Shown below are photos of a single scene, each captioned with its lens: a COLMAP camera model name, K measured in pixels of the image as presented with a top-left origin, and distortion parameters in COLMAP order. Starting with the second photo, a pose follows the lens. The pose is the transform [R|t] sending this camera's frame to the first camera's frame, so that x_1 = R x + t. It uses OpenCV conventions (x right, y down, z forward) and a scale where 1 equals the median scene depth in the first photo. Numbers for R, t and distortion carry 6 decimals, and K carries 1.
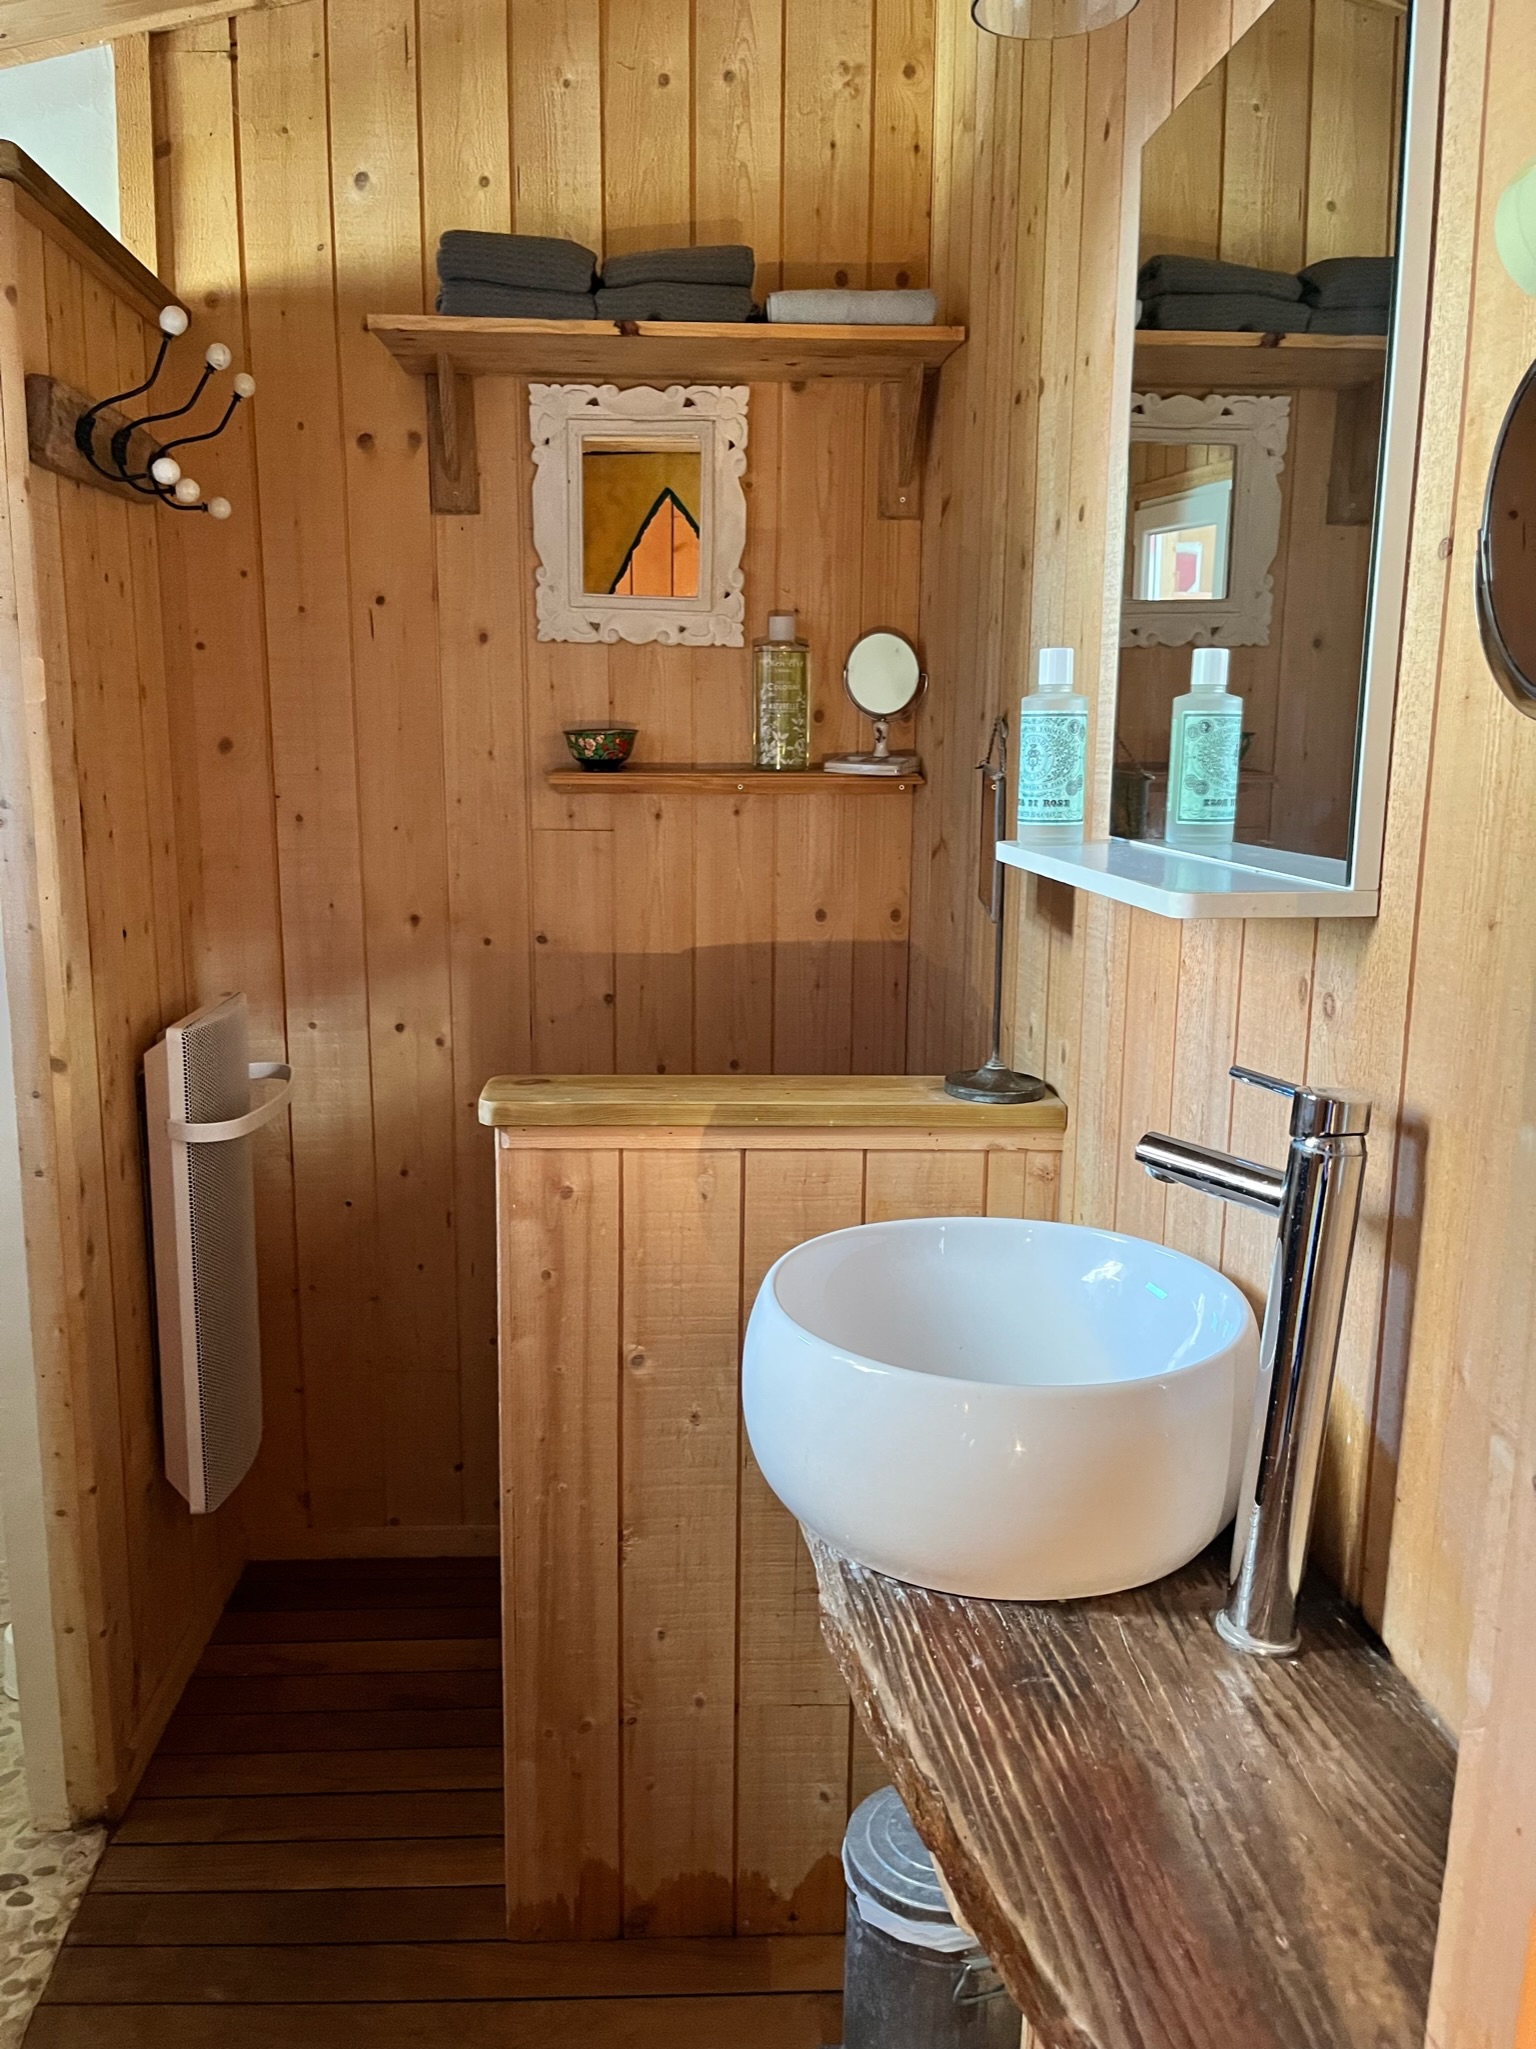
lens RADIAL K [[1616.5, 0, 768.0], [0, 1616.5, 1024.5], [0, 0, 1]] dist [0.058012, -0.066565]
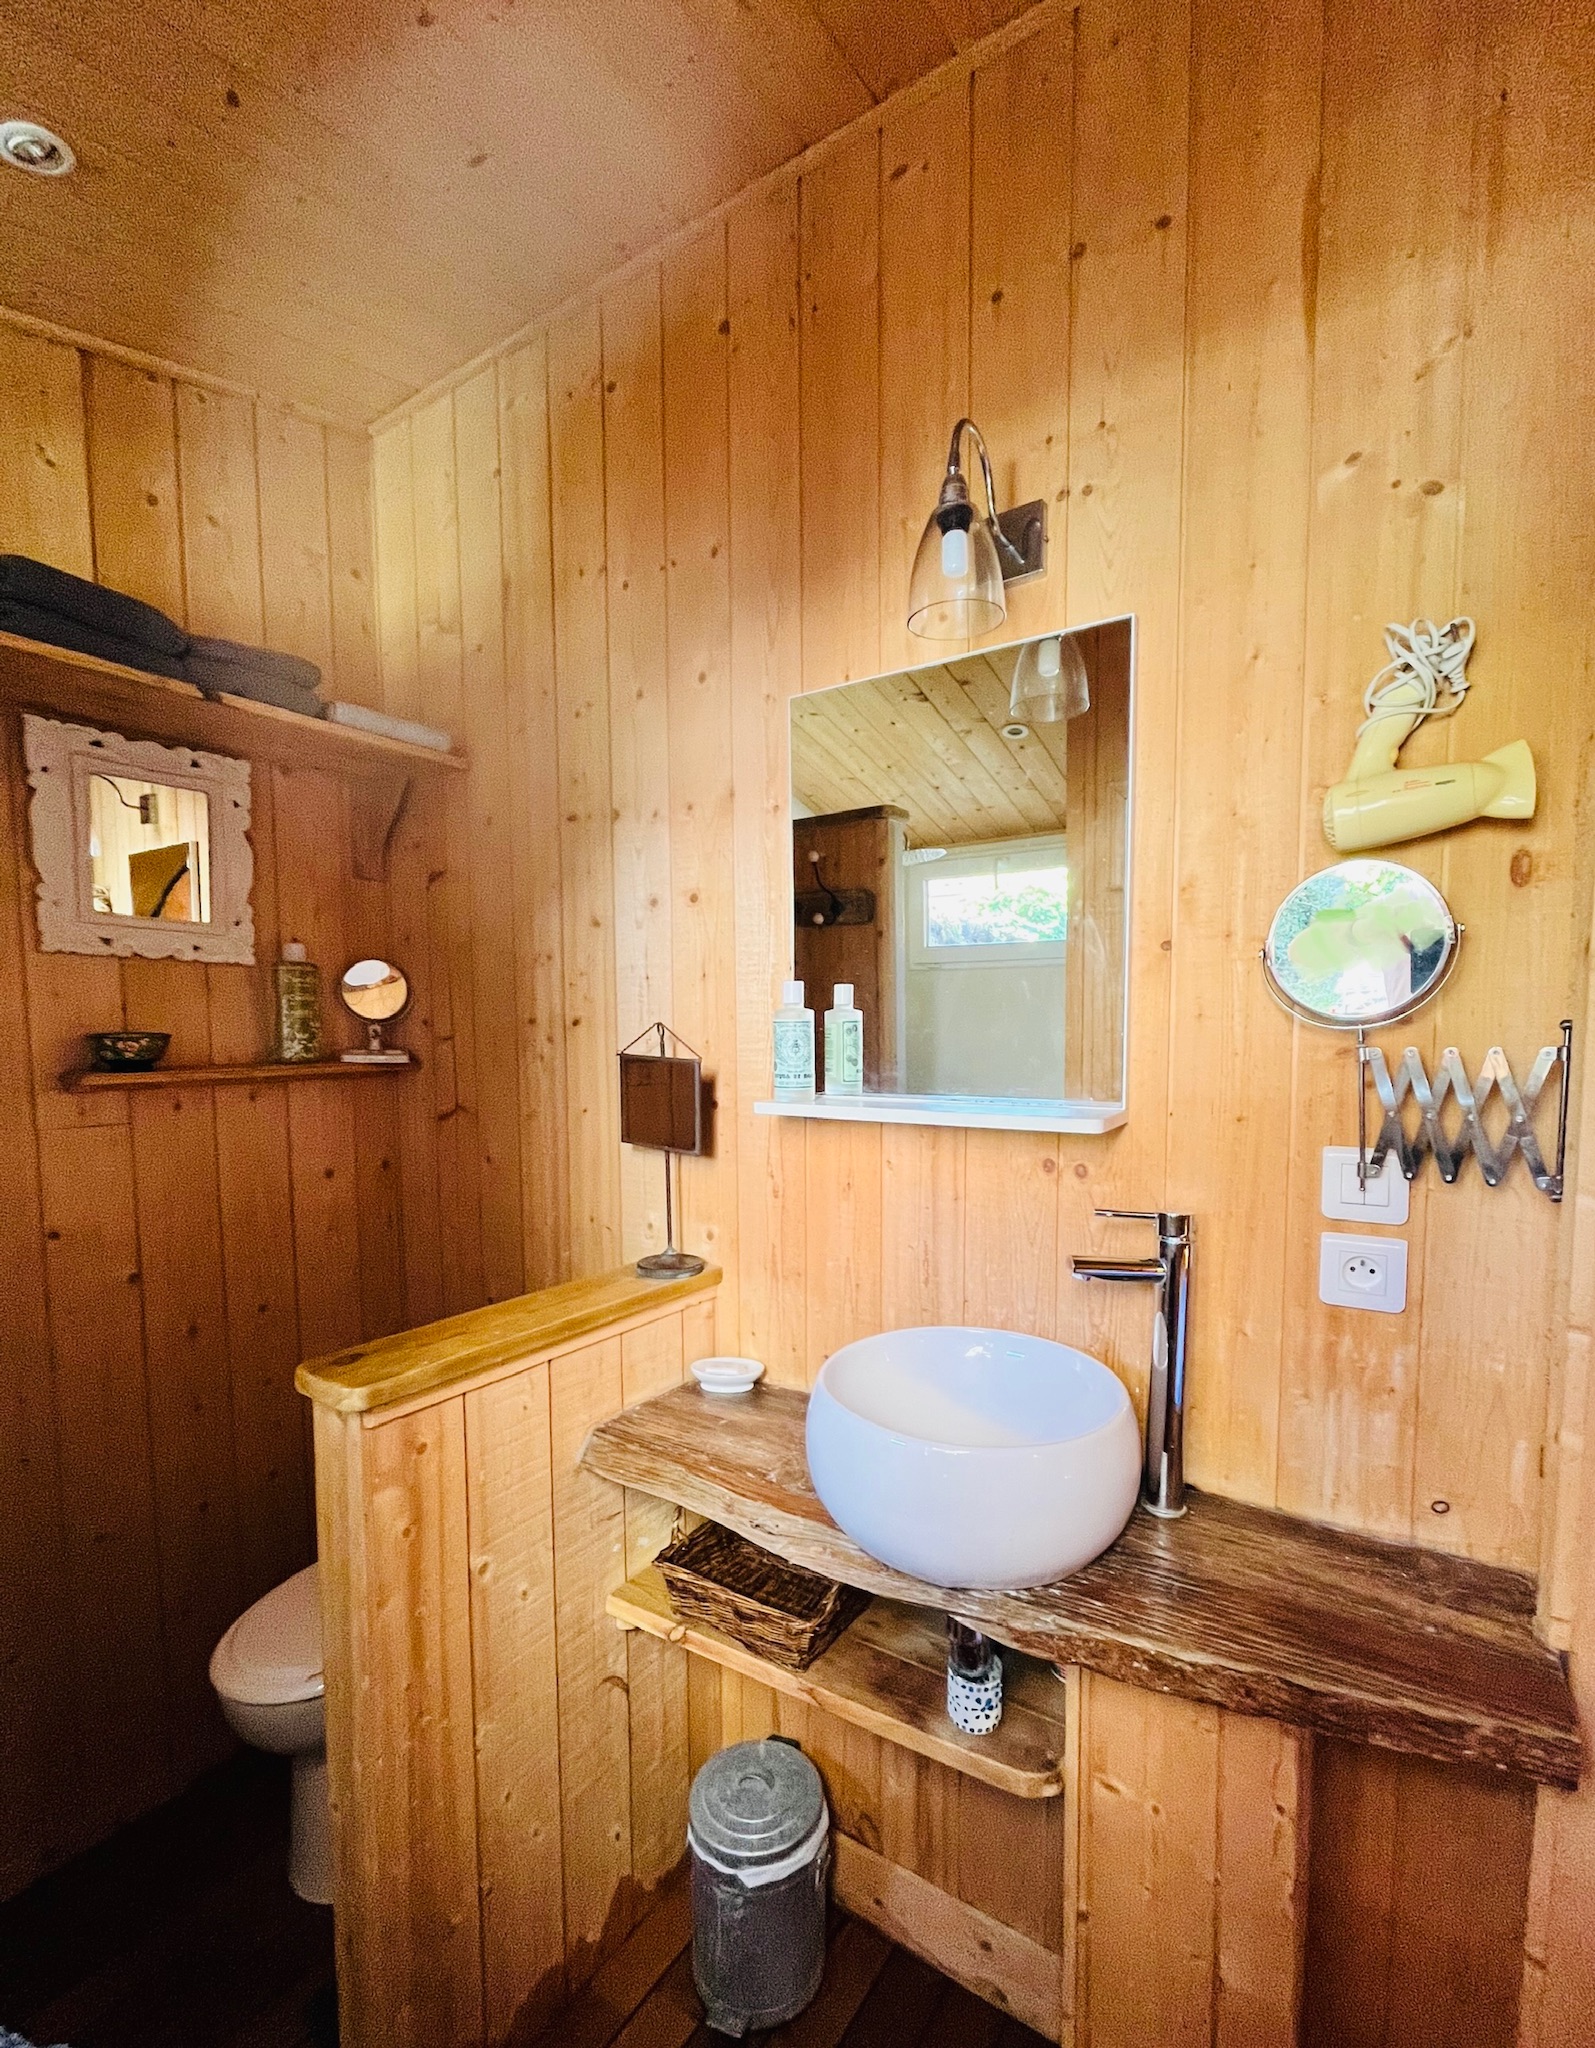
lens RADIAL K [[901.5, 0, 796.3], [0, 901.5, 1085.1], [0, 0, 1]] dist [-0.003330, -0.000294]
pose [[0.592052, -0.062564, 0.803468, -0.332032], [0.152016, 0.987755, -0.035102, -0.058701], [-0.791433, 0.142922, 0.594313, 0.291846]]
